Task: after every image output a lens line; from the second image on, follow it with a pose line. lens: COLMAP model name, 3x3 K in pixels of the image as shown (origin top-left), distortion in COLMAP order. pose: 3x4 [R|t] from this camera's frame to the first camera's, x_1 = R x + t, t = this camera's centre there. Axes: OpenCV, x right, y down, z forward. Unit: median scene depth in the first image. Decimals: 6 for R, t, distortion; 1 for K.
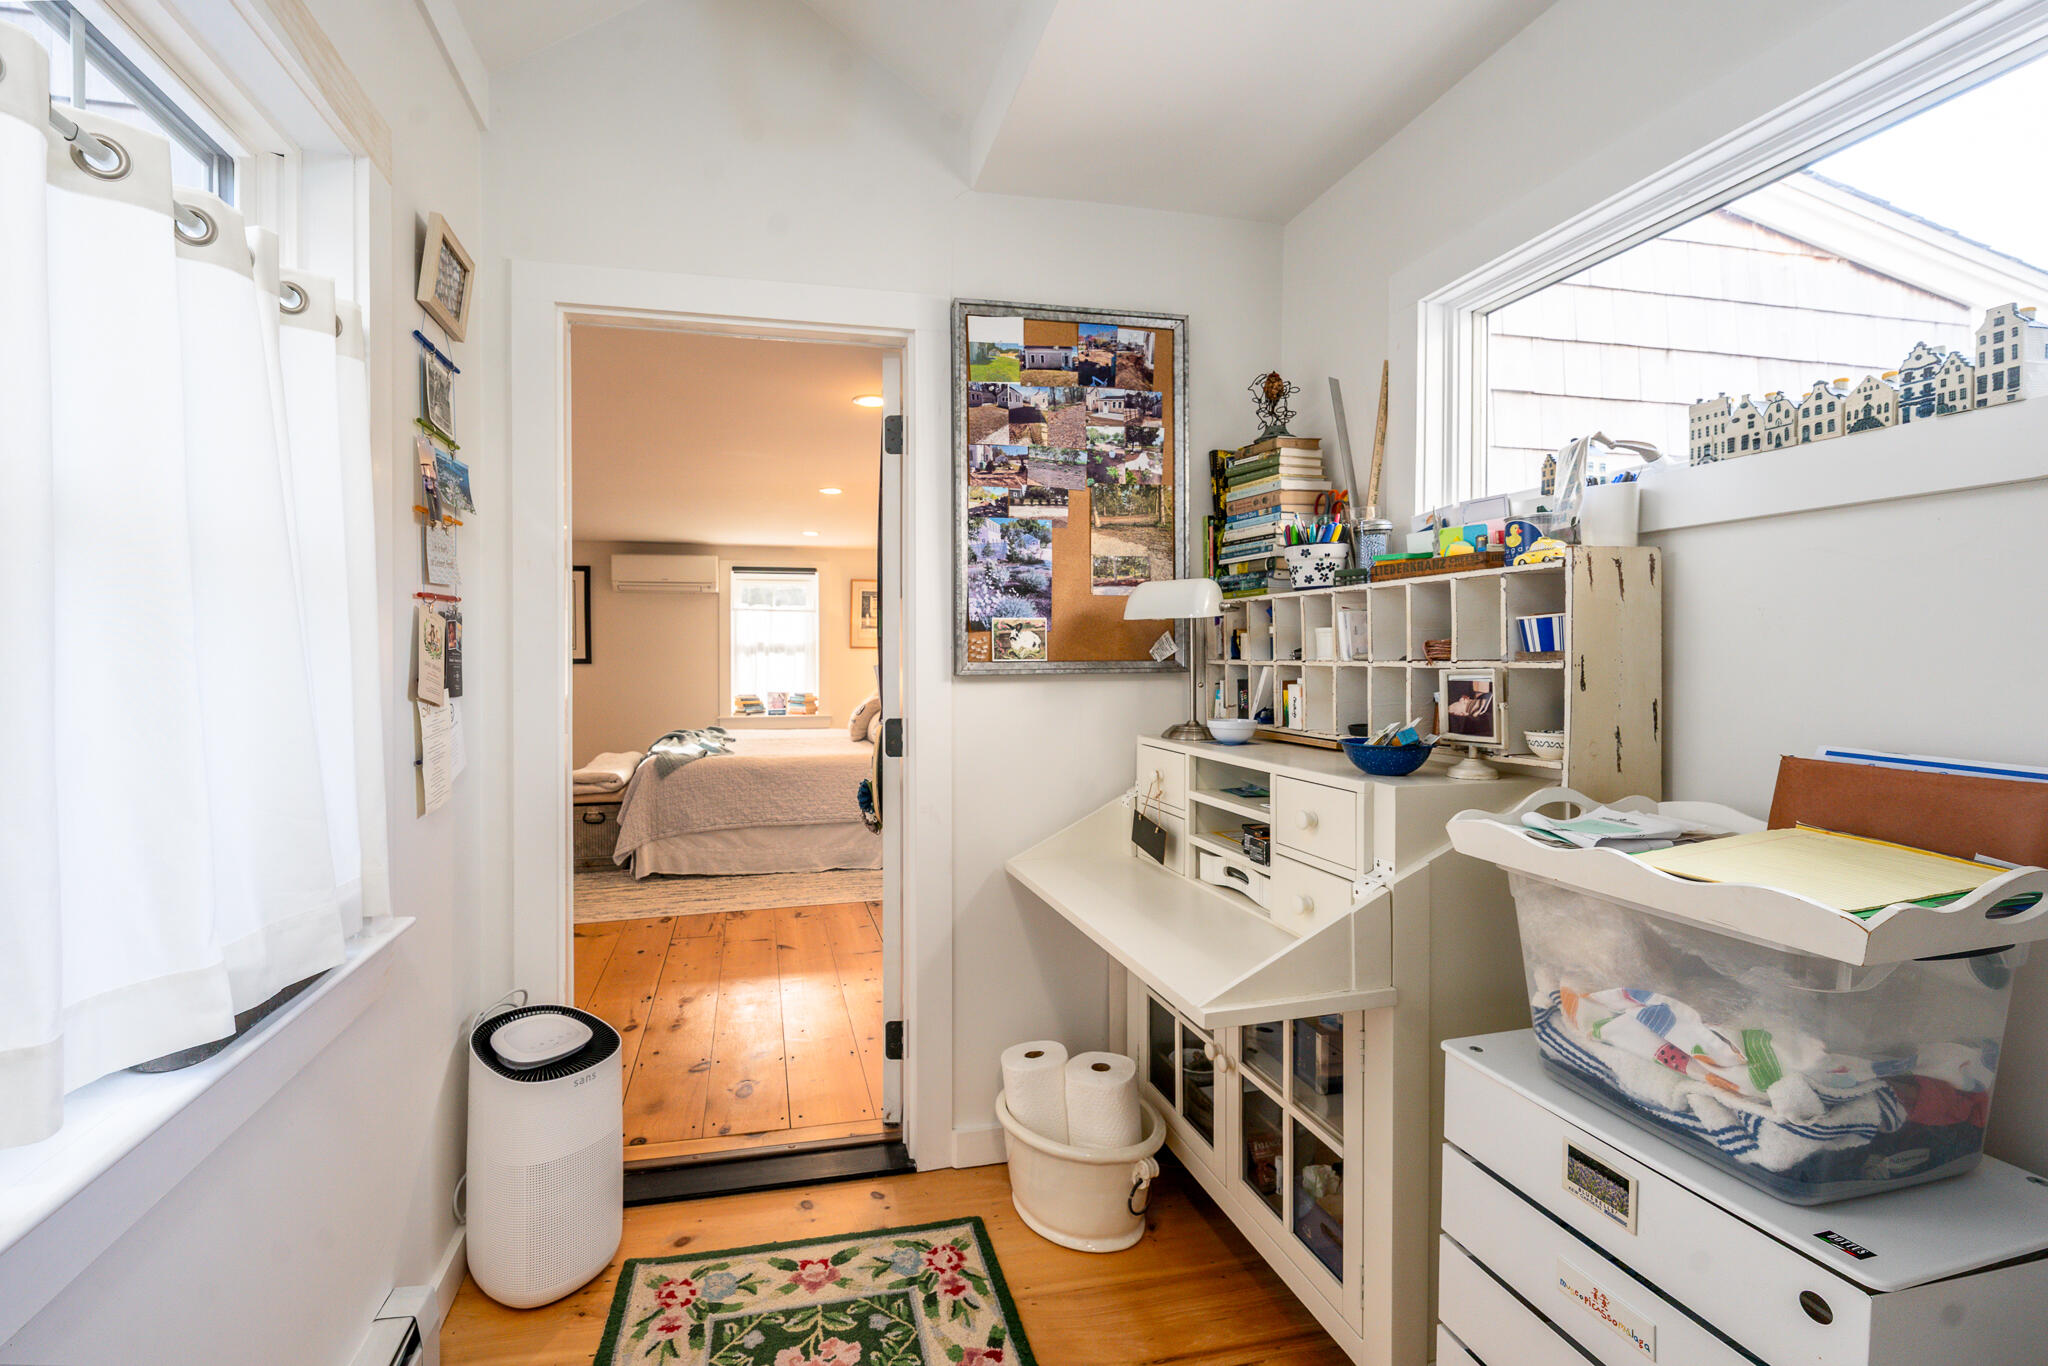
lens RADIAL K [[934.3, 0, 996.4], [0, 934.3, 663.7], [0, 0, 1]] dist [0.001474, 0.000016]
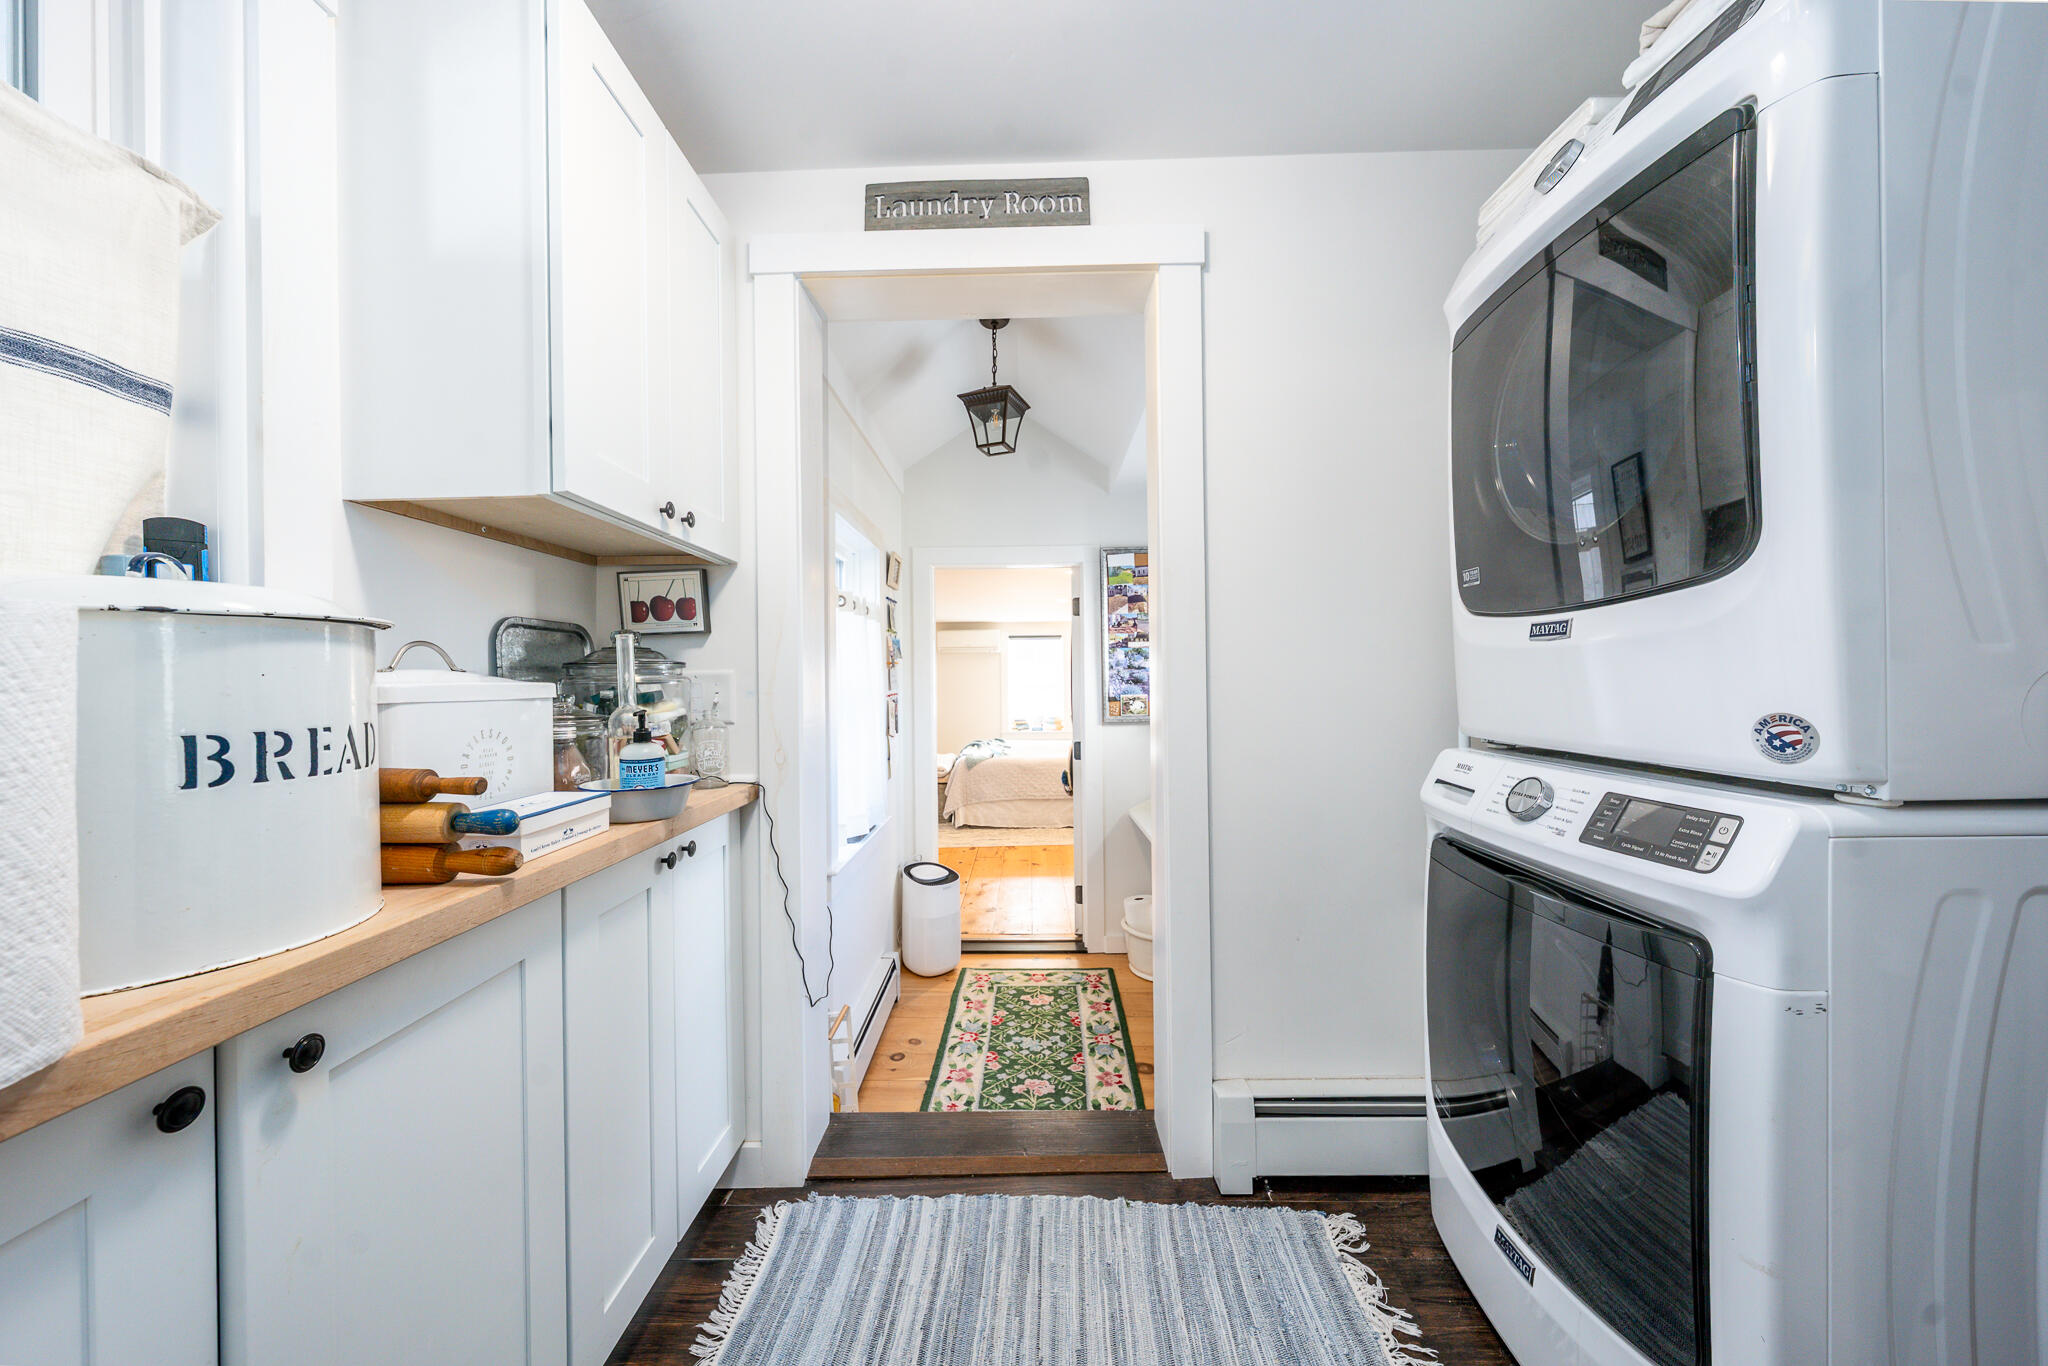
lens RADIAL K [[749.4, 0, 1024.0], [0, 749.4, 683.0], [0, 0, 1]] dist [-0.000787, -0.000027]
pose [[0.966089, -0.008960, -0.258053, 0.223033], [0.008527, 0.999960, -0.002796, -0.073744], [0.258068, 0.000501, 0.966127, -0.703167]]
